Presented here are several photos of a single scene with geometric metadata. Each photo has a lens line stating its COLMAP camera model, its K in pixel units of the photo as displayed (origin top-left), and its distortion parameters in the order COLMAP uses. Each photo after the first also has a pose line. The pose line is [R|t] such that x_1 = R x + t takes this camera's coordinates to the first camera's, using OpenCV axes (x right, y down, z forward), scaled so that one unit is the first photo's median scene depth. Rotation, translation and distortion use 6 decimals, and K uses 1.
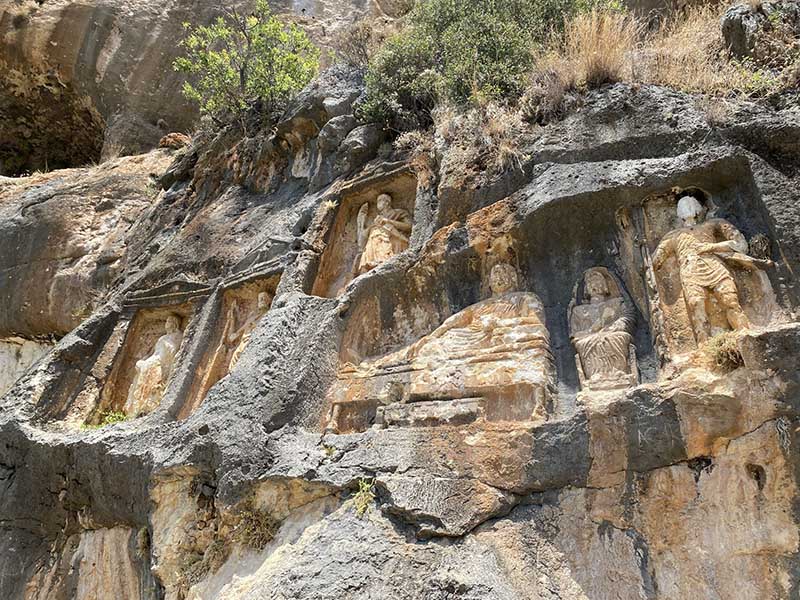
lens RADIAL K [[613.8, 0, 400.0], [0, 613.8, 300.0], [0, 0, 1]] dist [0.060333, -0.080917]
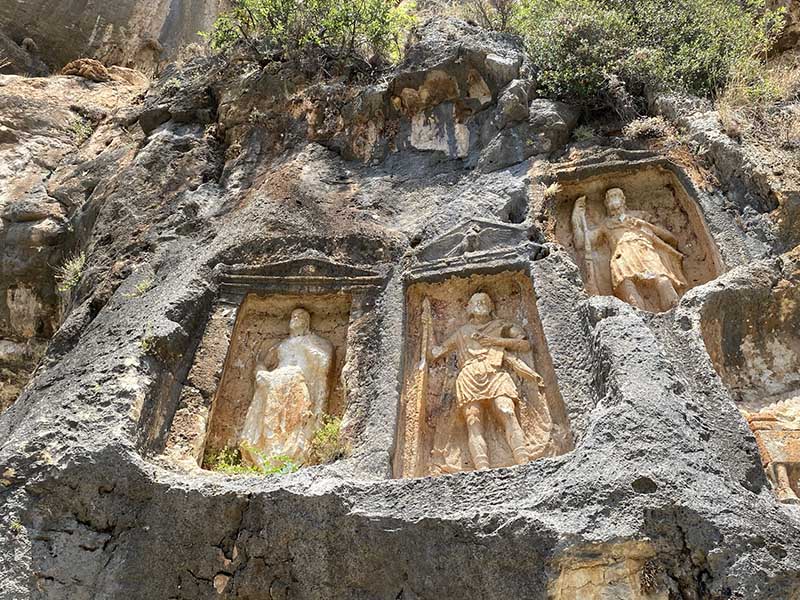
lens RADIAL K [[763.5, 0, 398.7], [0, 763.5, 280.9], [0, 0, 1]] dist [0.109540, -0.193545]
pose [[0.947403, 0.155781, 0.279570, -0.567572], [-0.124989, 0.984267, -0.124889, 0.095281], [-0.294627, 0.083377, 0.951968, 0.216304]]
